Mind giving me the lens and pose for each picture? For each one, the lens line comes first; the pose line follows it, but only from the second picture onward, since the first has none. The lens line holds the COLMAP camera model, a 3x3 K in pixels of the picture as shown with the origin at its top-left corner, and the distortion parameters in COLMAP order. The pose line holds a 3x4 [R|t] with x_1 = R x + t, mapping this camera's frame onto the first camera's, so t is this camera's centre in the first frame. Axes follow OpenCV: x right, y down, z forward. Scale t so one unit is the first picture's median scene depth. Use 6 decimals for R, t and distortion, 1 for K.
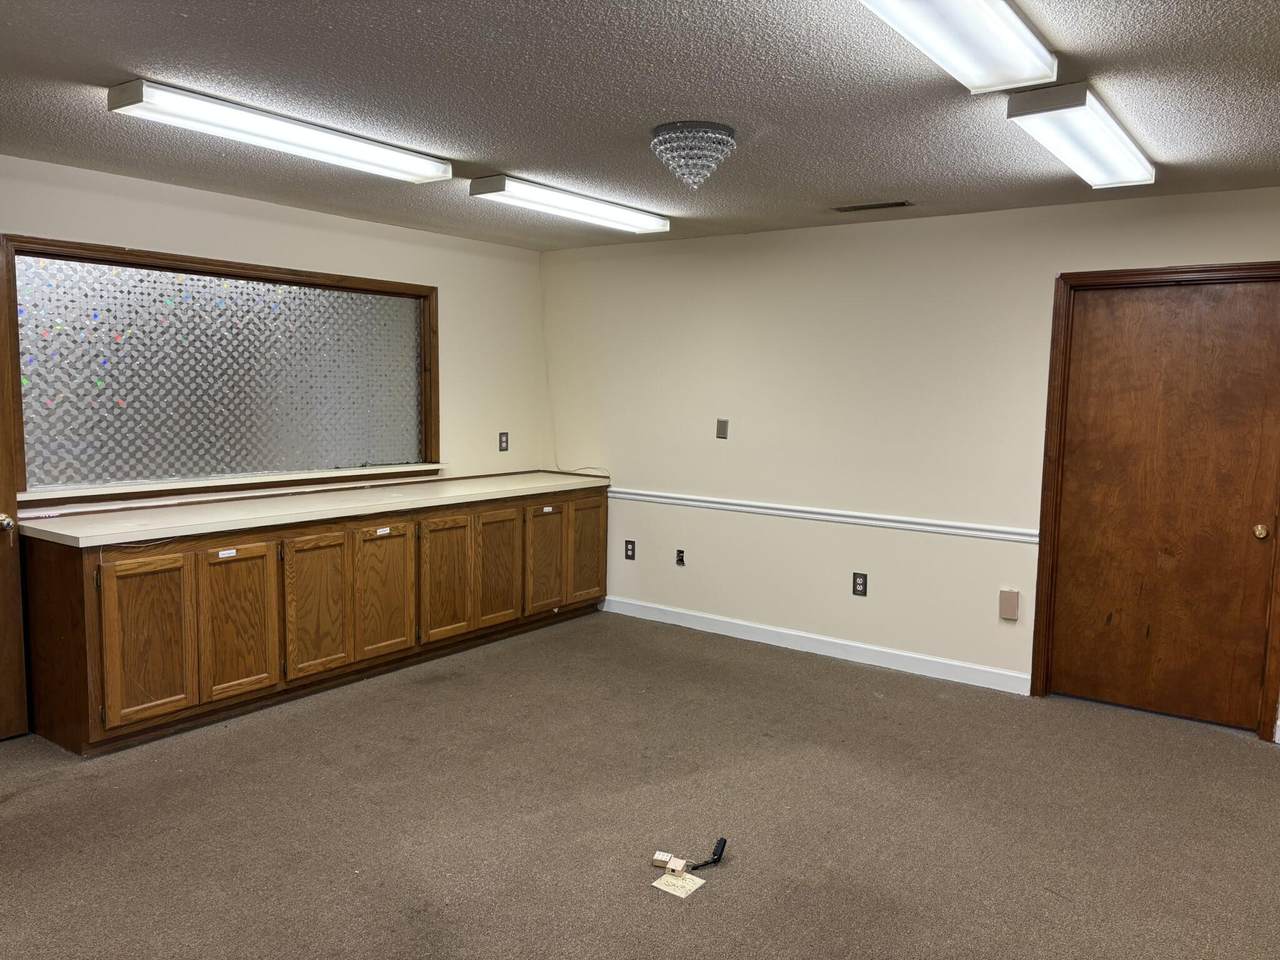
lens RADIAL K [[960.7, 0, 640.0], [0, 960.7, 480.0], [0, 0, 1]] dist [0.085580, -0.123718]
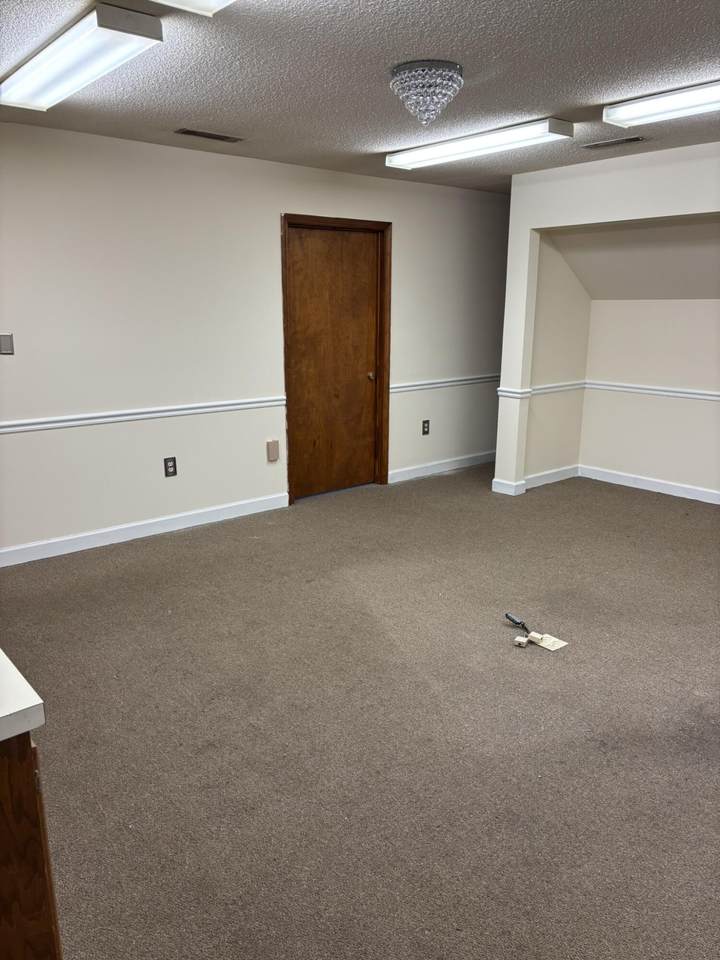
lens RADIAL K [[720.5, 0, 360.0], [0, 720.5, 486.2], [0, 0, 1]] dist [0.085580, -0.123718]
pose [[0.236604, -0.260304, 0.936088, -0.649855], [0.095388, 0.965013, 0.244237, -0.075611], [-0.966912, 0.031504, 0.253155, 0.635241]]
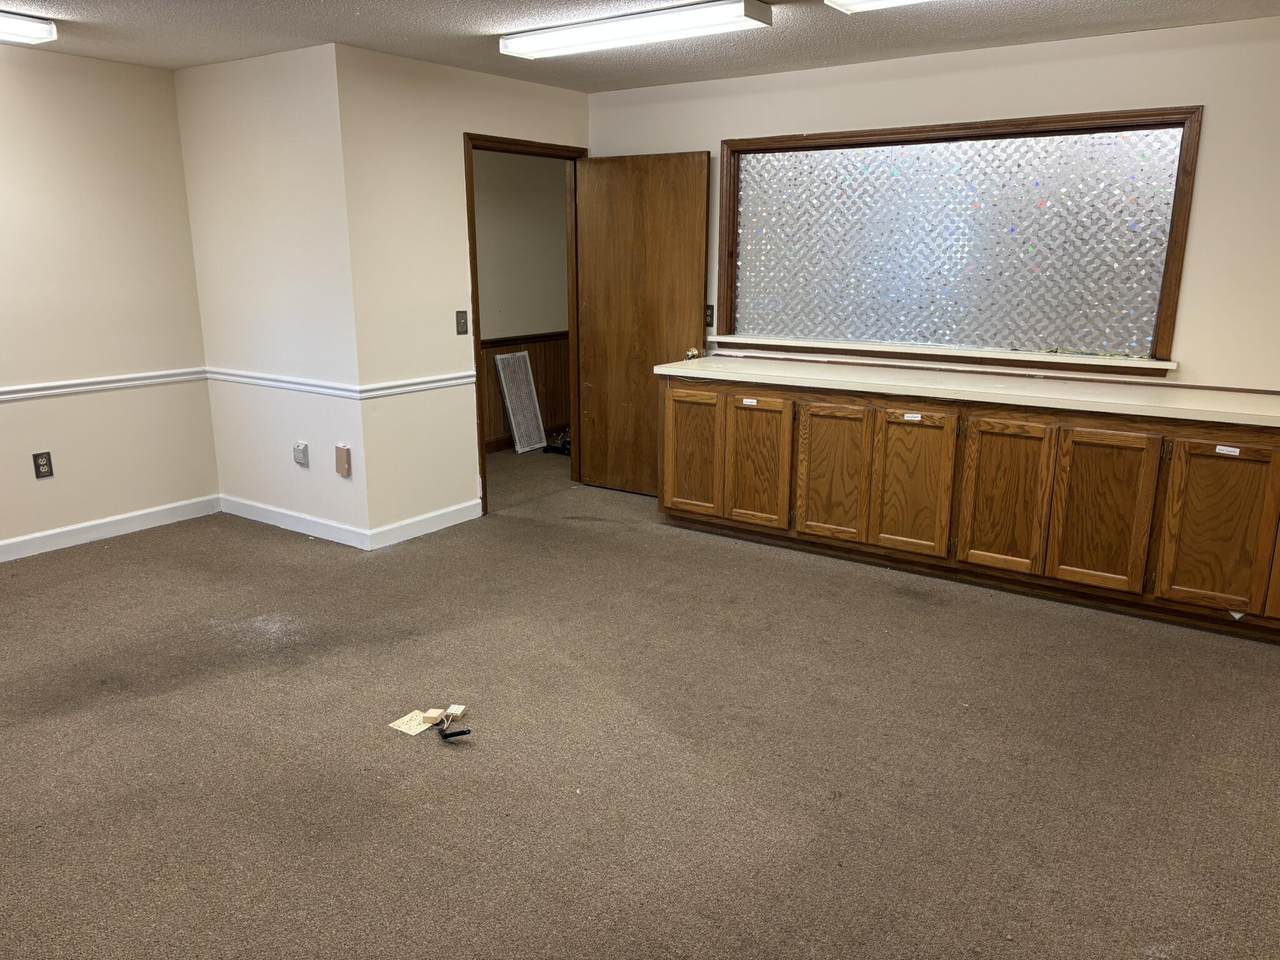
lens RADIAL K [[960.7, 0, 640.0], [0, 960.7, 480.0], [0, 0, 1]] dist [0.085580, -0.123718]
pose [[0.015514, 0.217339, -0.975973, 0.658906], [-0.098364, 0.971687, 0.214821, -0.062313], [0.995030, 0.092667, 0.036453, 0.758727]]
